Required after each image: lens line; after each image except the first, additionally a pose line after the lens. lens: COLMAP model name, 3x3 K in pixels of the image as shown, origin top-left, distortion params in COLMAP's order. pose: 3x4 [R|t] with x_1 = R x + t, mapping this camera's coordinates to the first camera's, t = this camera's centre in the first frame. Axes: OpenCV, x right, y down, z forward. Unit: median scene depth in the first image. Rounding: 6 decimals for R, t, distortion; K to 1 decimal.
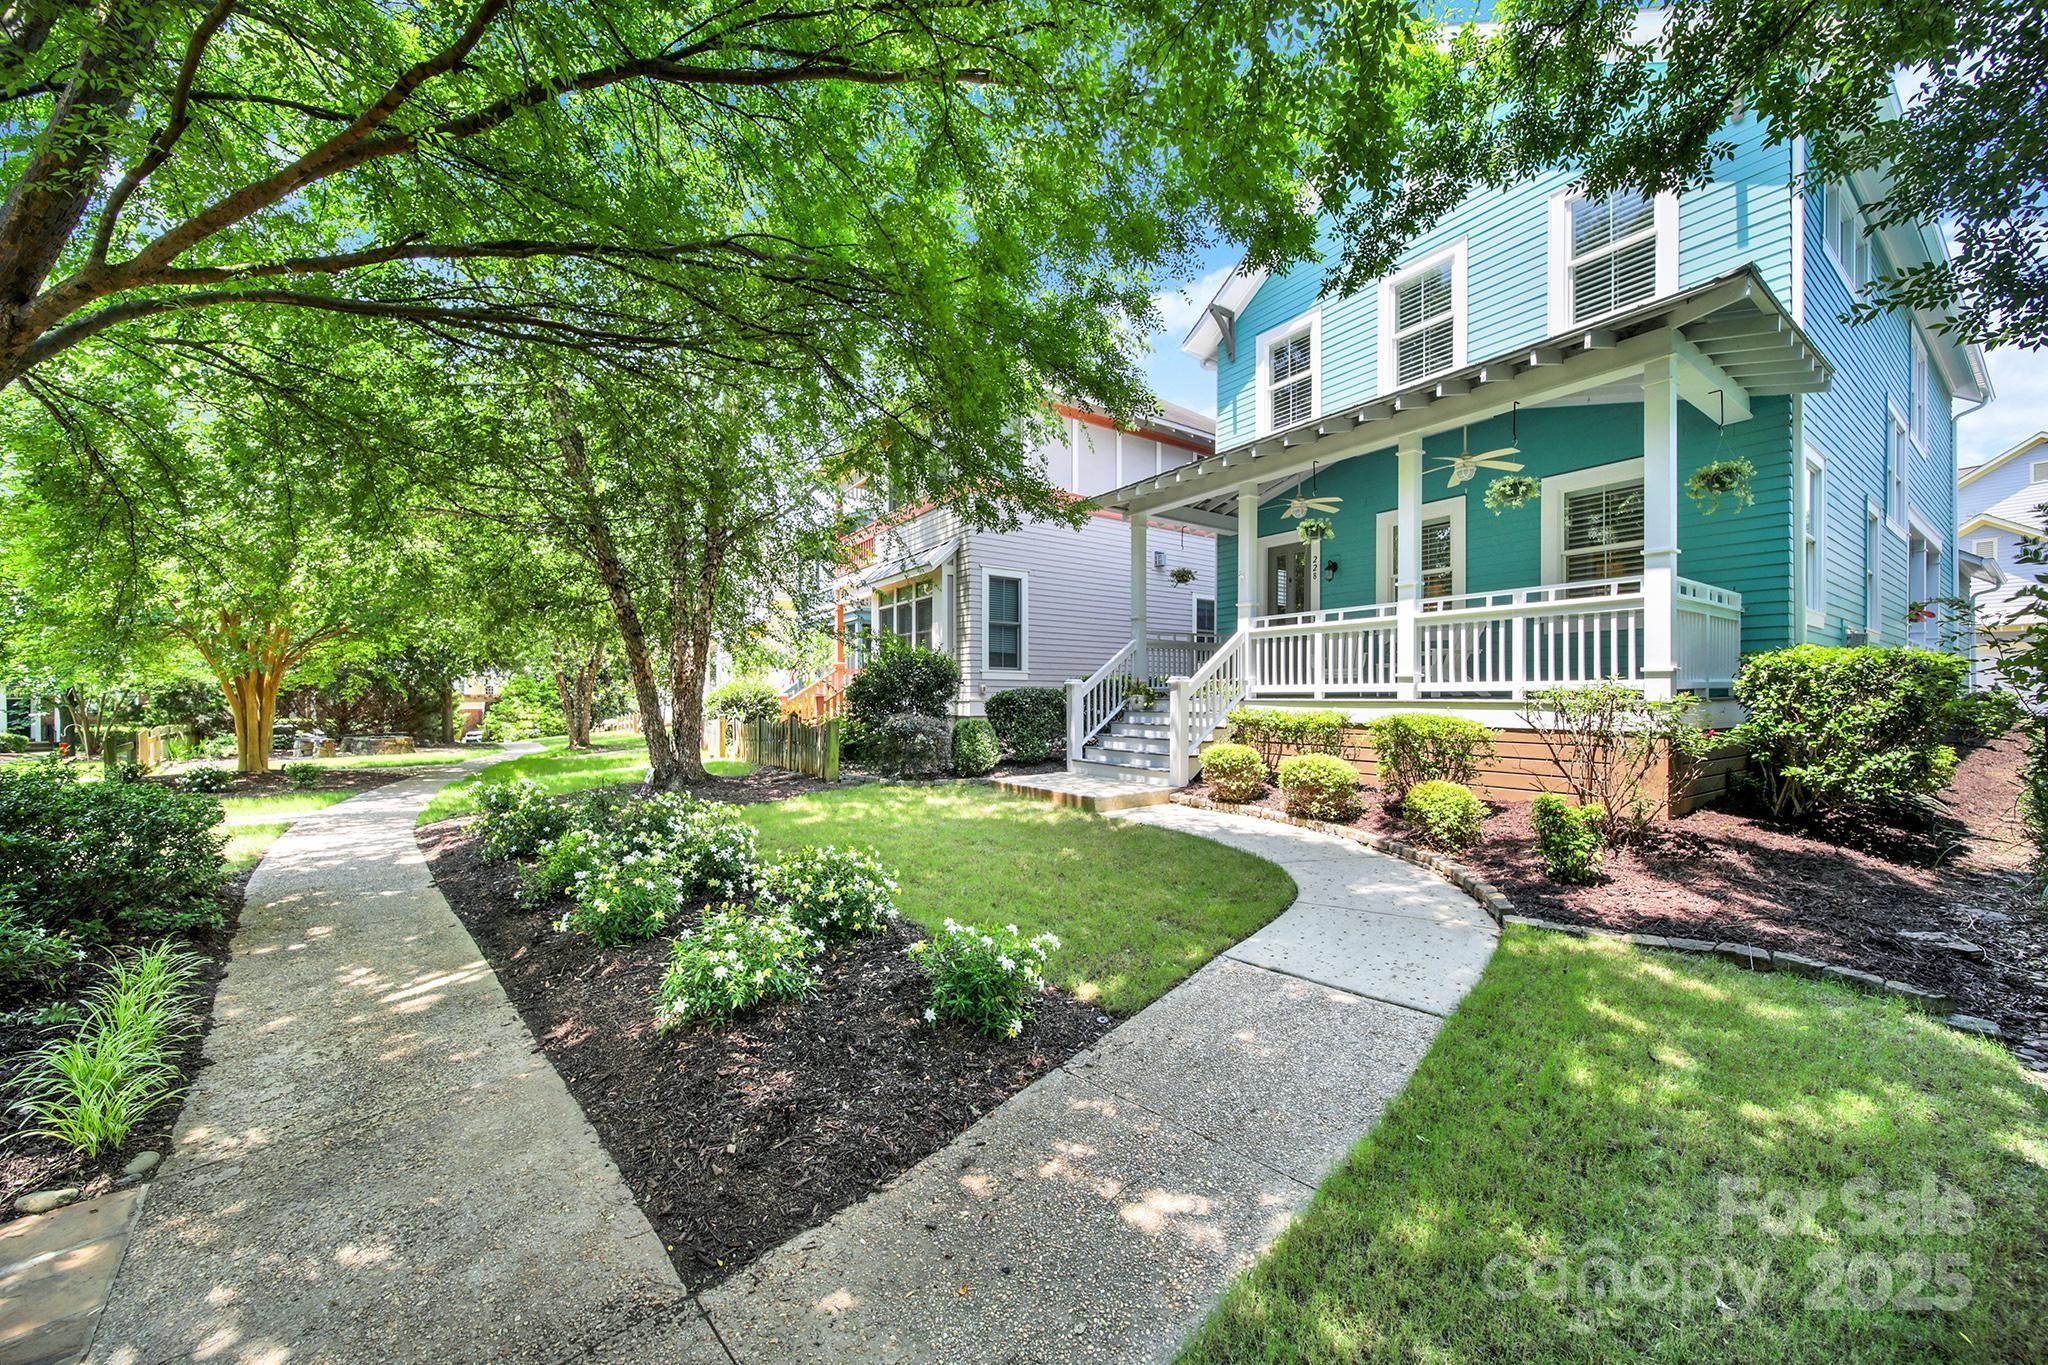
lens RADIAL K [[750.4, 0, 1007.5], [0, 750.4, 676.0], [0, 0, 1]] dist [0.013443, -0.000036]
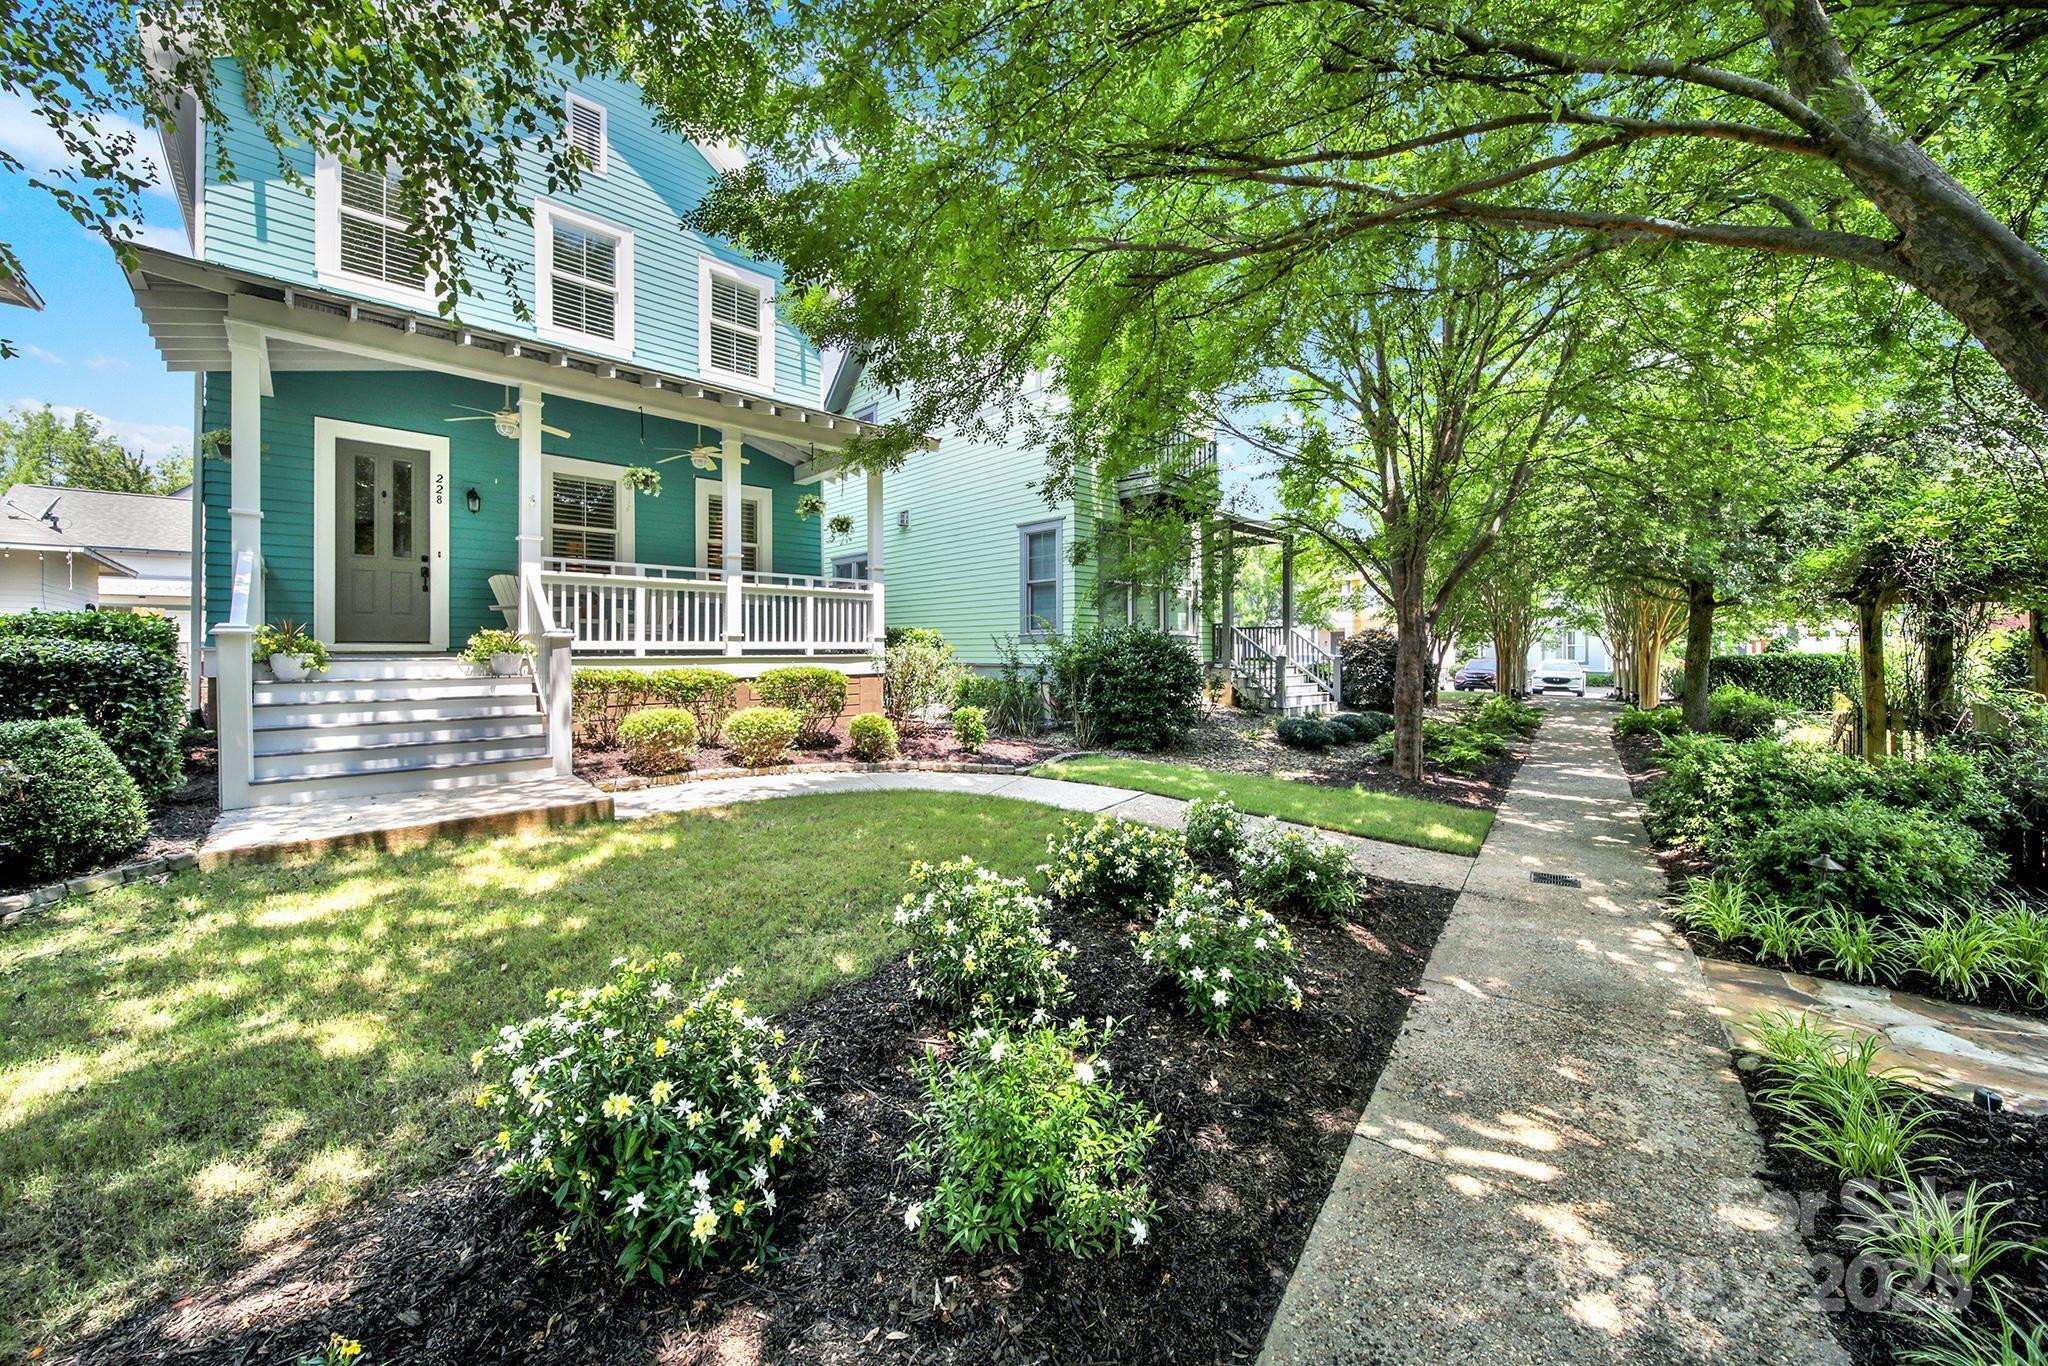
lens RADIAL K [[726.3, 0, 1026.3], [0, 726.3, 673.0], [0, 0, 1]] dist [-0.013242, -0.000160]
pose [[-0.127682, -0.019113, 0.991631, -0.580620], [-0.022177, 0.999619, 0.016412, 0.026644], [-0.991567, -0.019896, -0.128057, 0.649263]]
